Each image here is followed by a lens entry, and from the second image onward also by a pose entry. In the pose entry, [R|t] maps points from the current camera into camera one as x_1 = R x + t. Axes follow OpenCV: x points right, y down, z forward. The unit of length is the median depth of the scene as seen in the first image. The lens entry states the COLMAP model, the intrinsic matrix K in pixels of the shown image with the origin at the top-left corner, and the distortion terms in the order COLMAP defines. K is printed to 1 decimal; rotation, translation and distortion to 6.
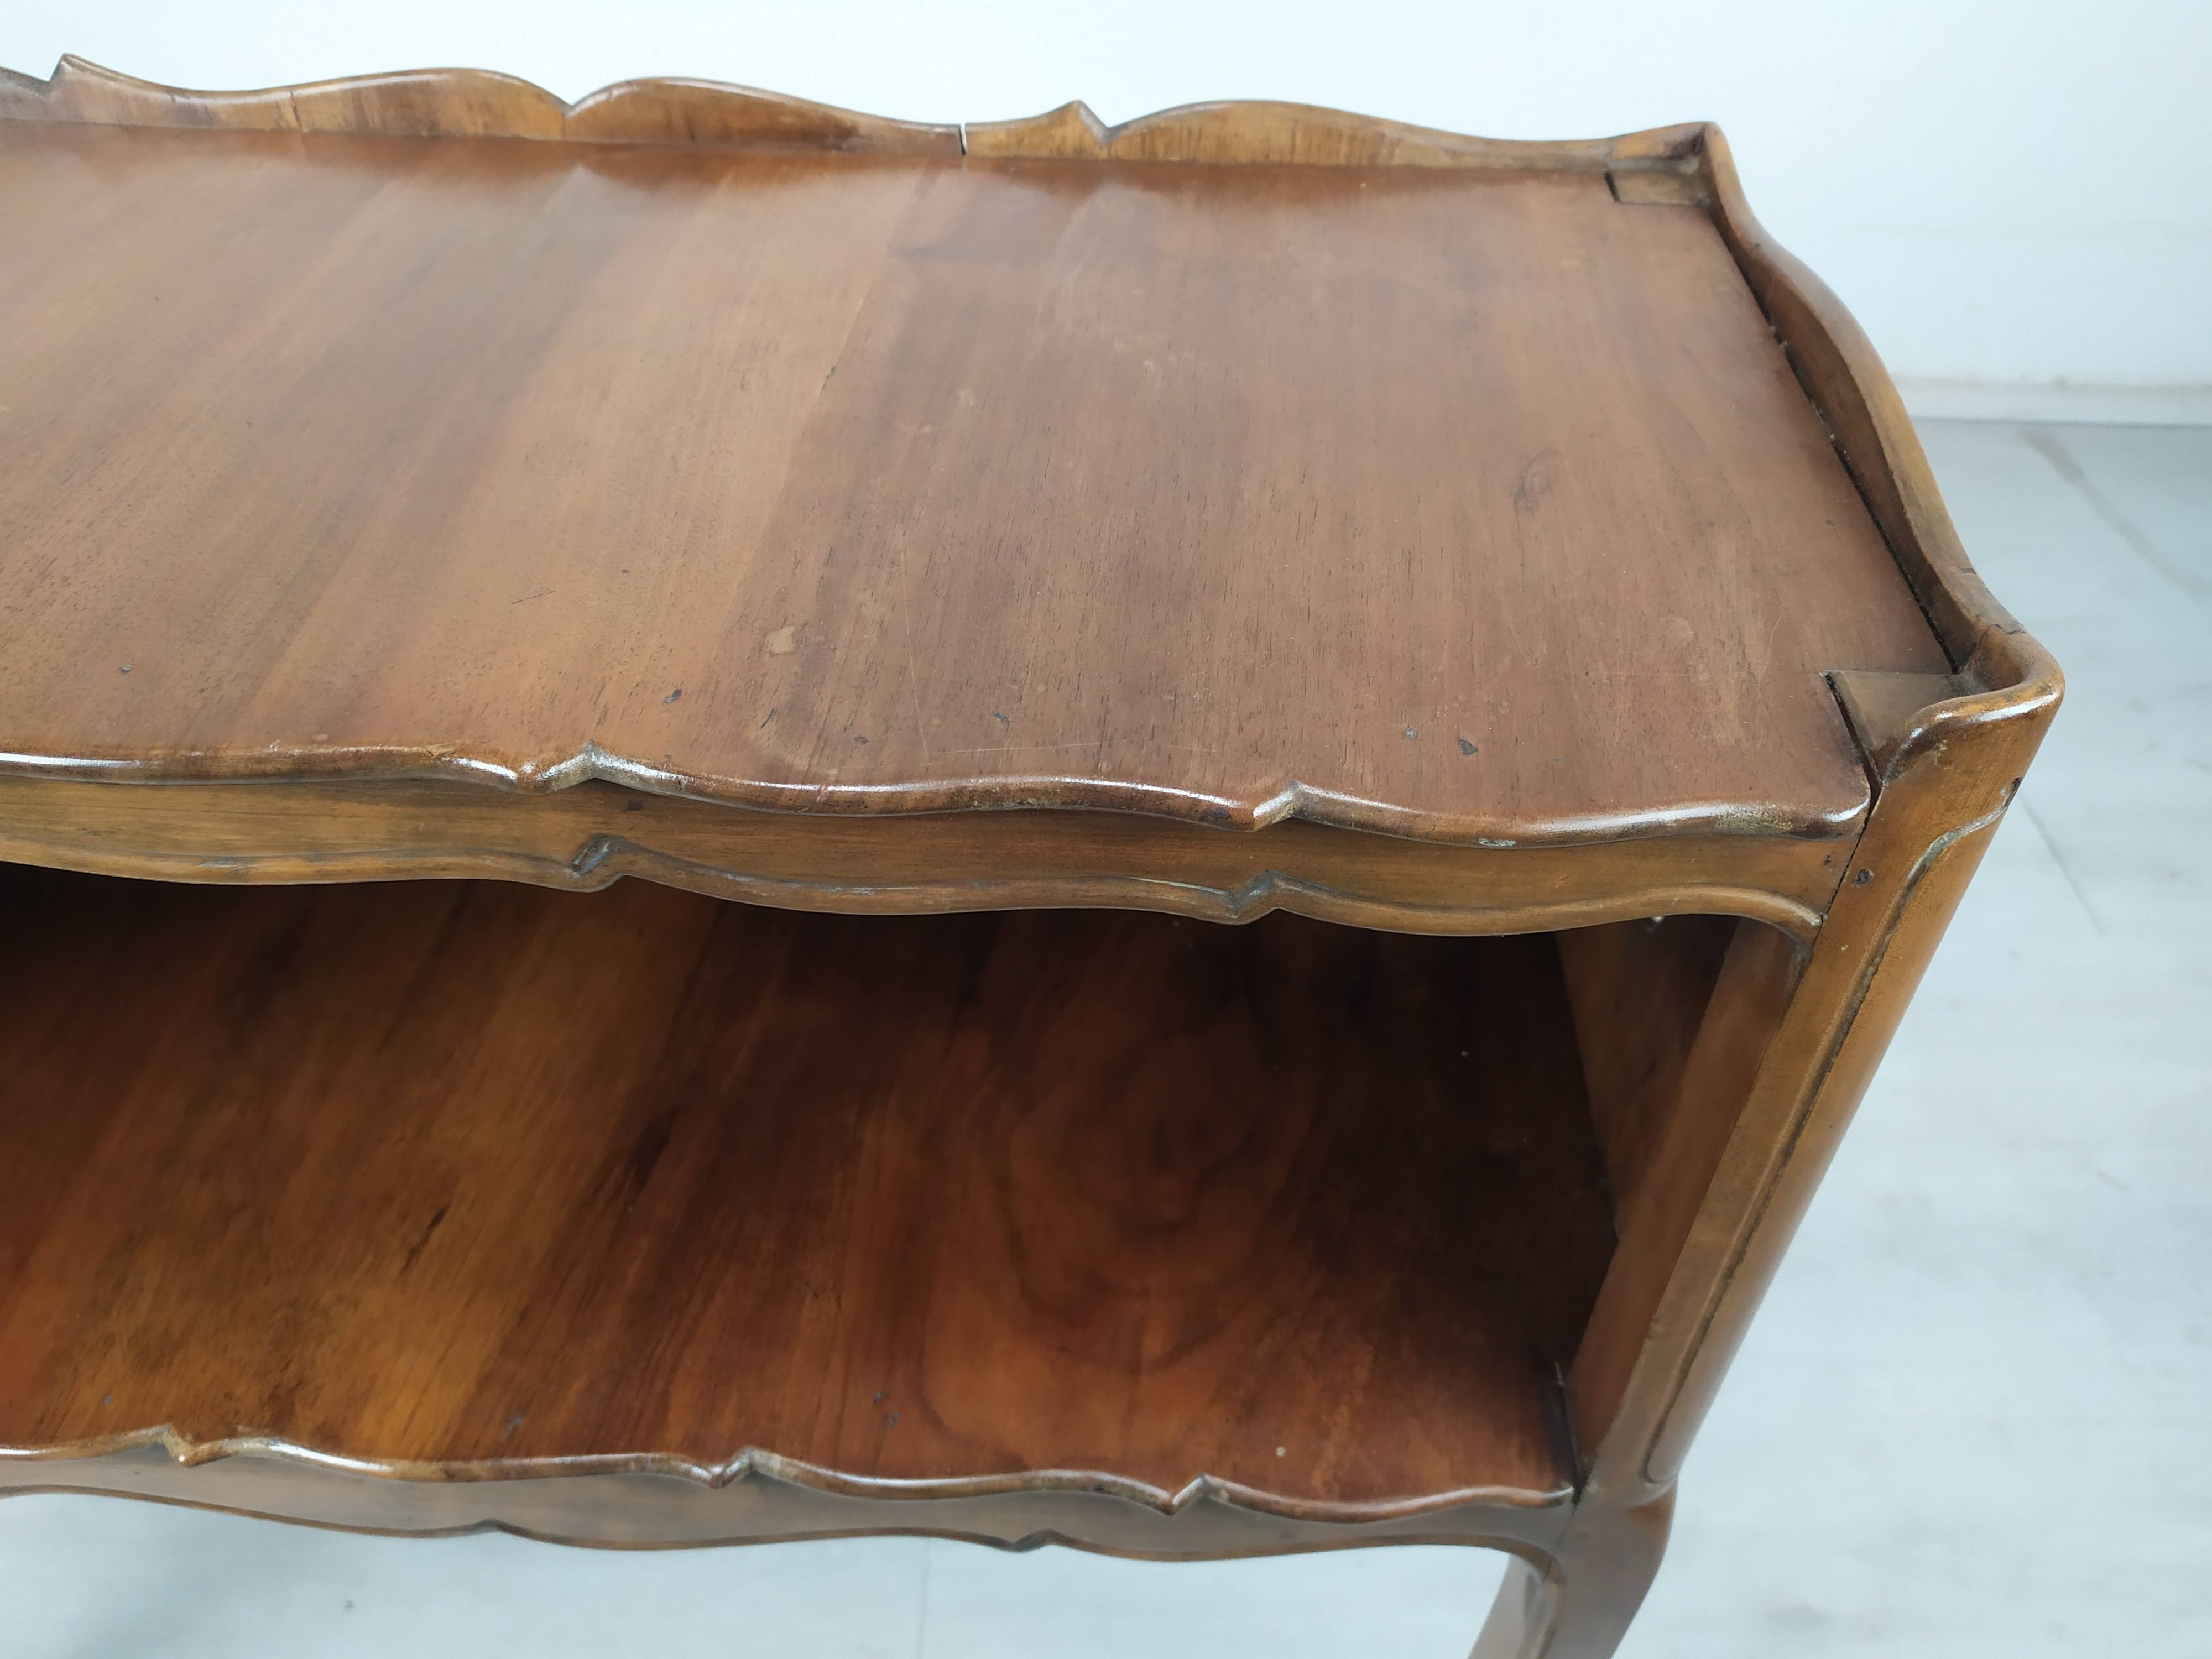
lens RADIAL K [[1720.1, 0, 1123.3], [0, 1720.1, 835.5], [0, 0, 1]] dist [0.051232, -0.081351]
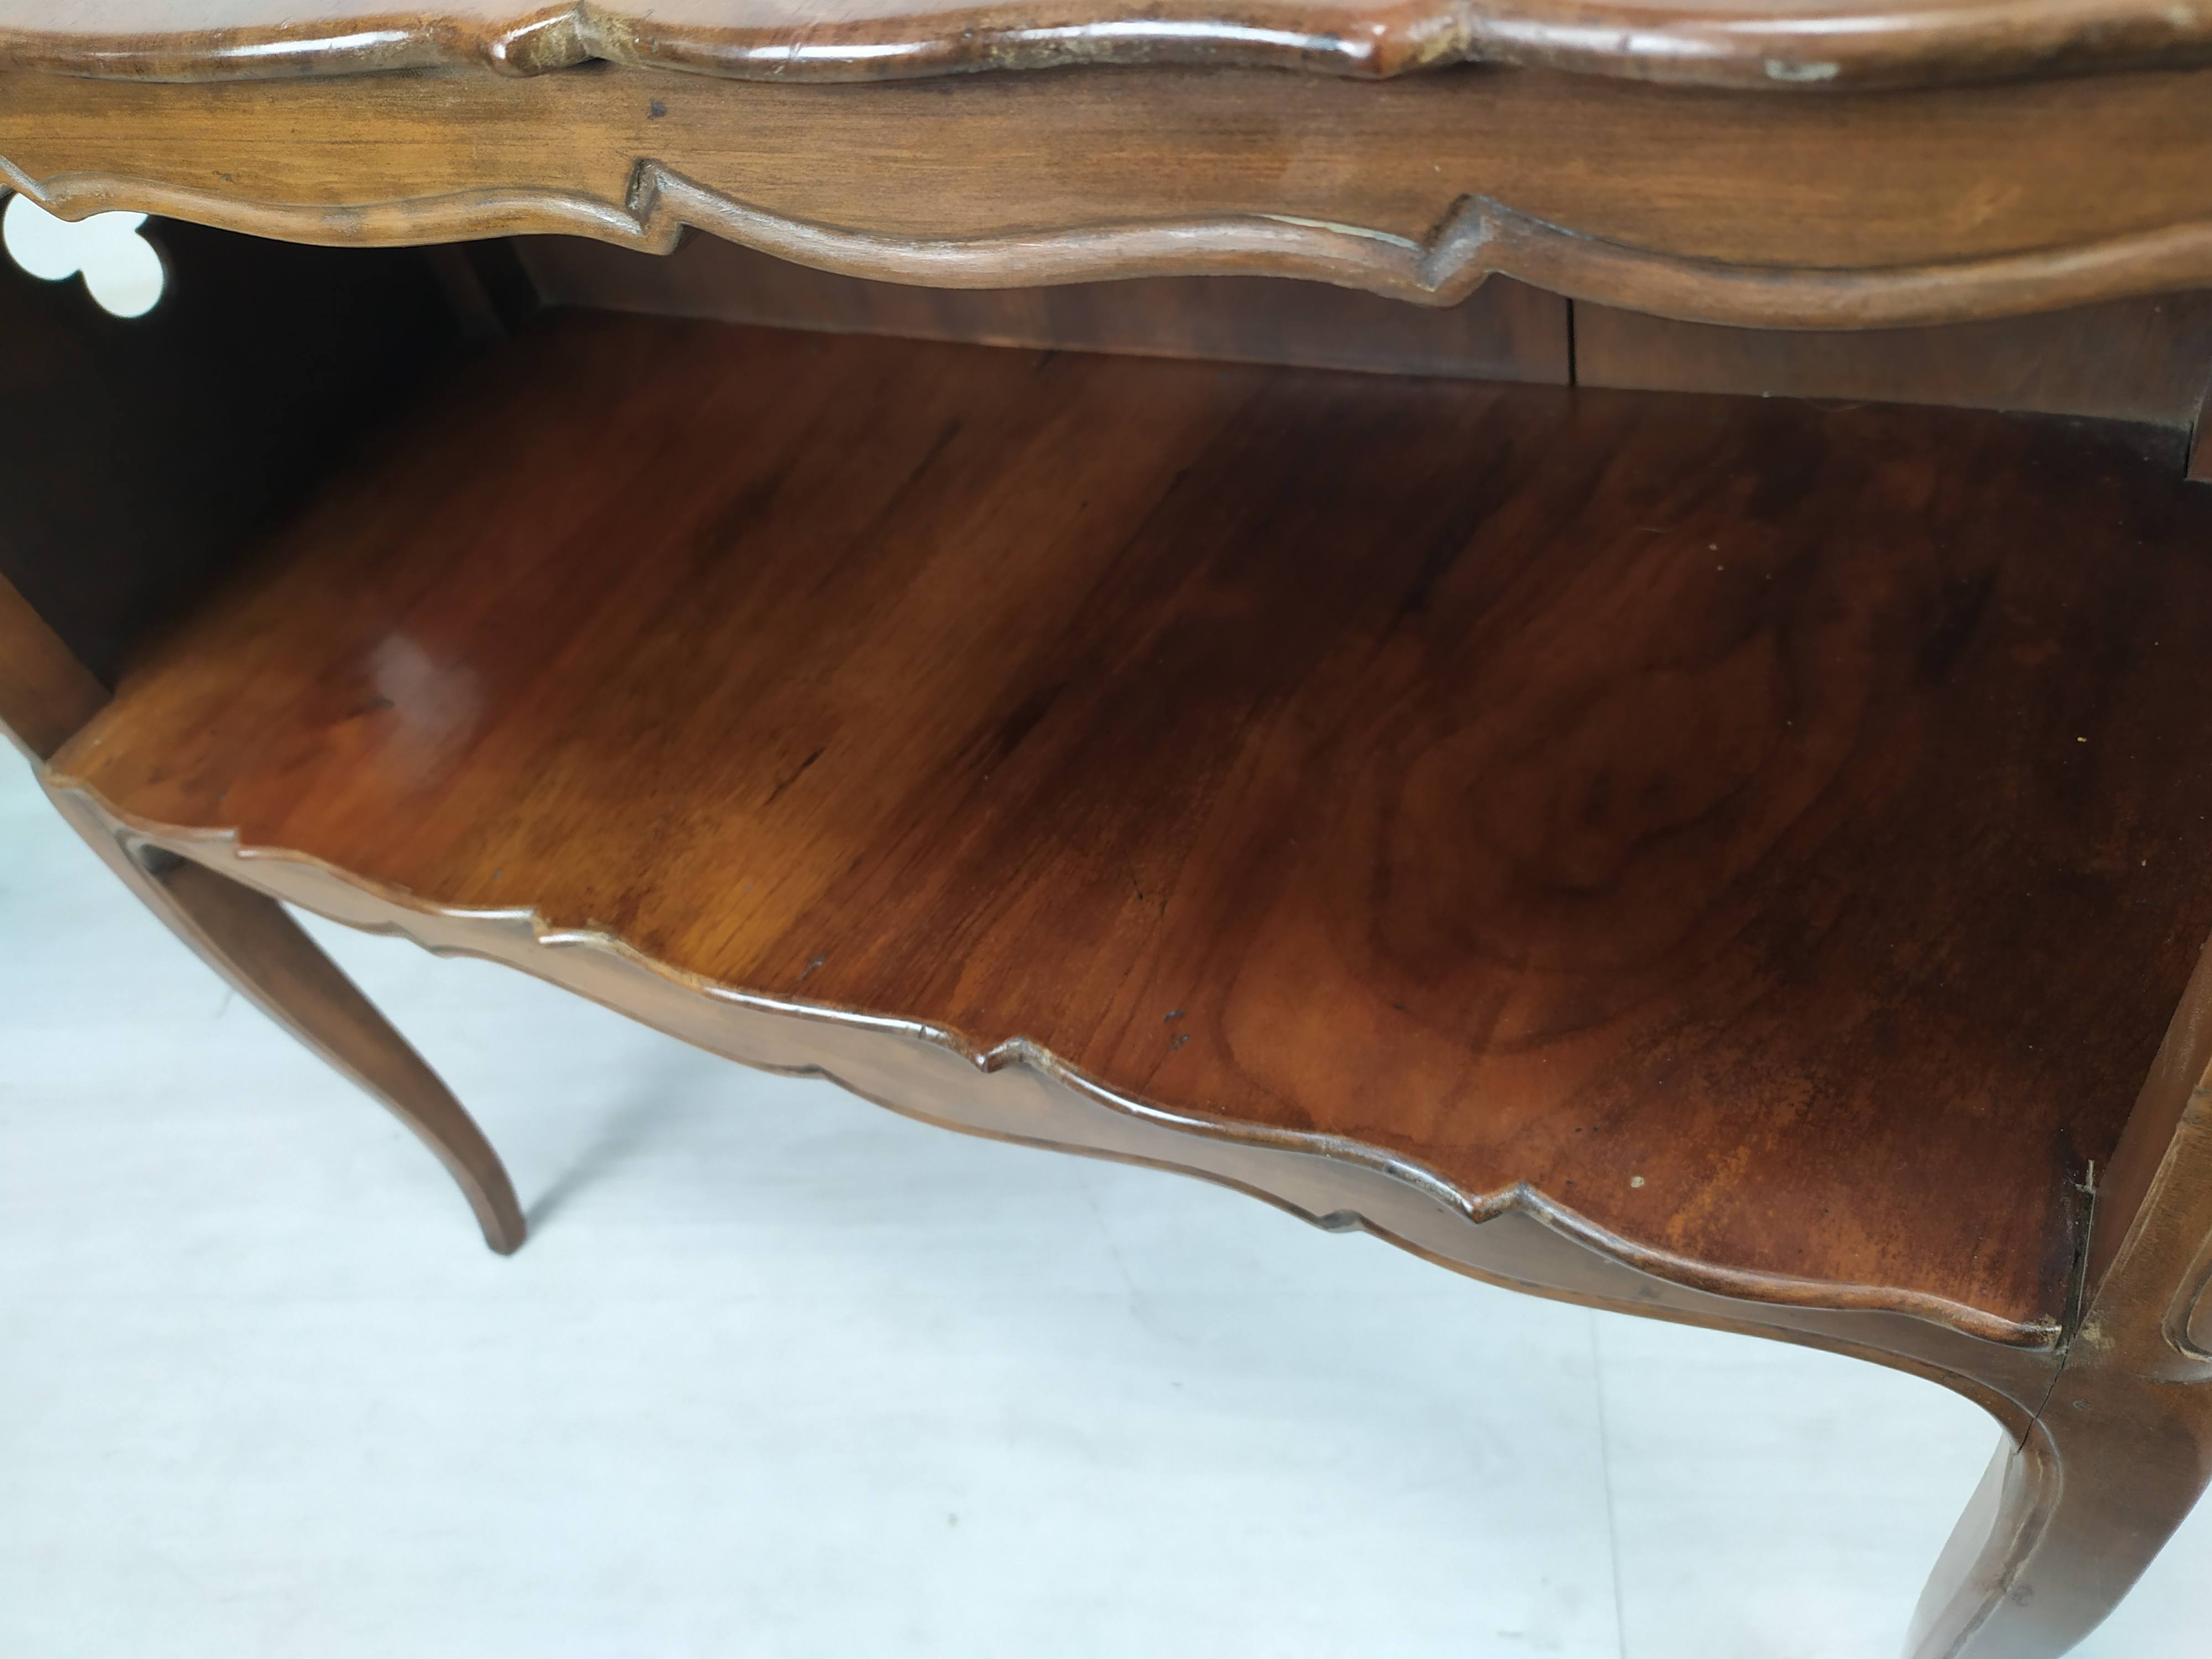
lens RADIAL K [[1700.7, 0, 1106.0], [0, 1700.7, 829.5], [0, 0, 1]] dist [0.046998, -0.123203]
pose [[0.895212, 0.146412, -0.420904, 0.166426], [-0.085776, 0.983439, 0.159656, 0.101245], [0.437309, -0.106822, 0.892945, 0.238976]]
